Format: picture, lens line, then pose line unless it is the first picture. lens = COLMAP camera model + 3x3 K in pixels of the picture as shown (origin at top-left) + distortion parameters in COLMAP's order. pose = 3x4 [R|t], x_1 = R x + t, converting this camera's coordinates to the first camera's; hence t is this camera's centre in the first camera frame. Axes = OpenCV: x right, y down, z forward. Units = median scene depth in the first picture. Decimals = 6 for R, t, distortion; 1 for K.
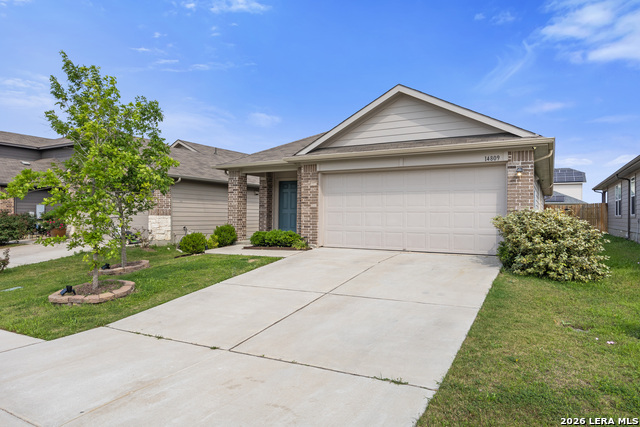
lens RADIAL K [[404.8, 0, 318.8], [0, 404.8, 212.3], [0, 0, 1]] dist [-0.005345, -0.000528]
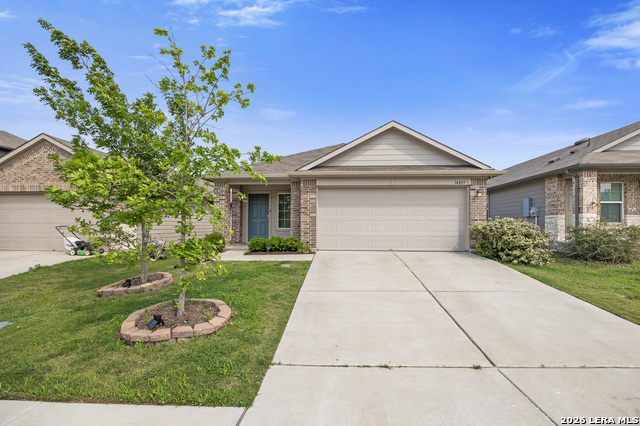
lens RADIAL K [[290.8, 0, 320.8], [0, 290.8, 218.4], [0, 0, 1]] dist [-0.015022, 0.000700]
pose [[0.903461, 0.009043, 0.428575, -0.368814], [-0.001761, 0.999847, -0.017386, 0.008339], [-0.428667, 0.014953, 0.903339, 0.248859]]
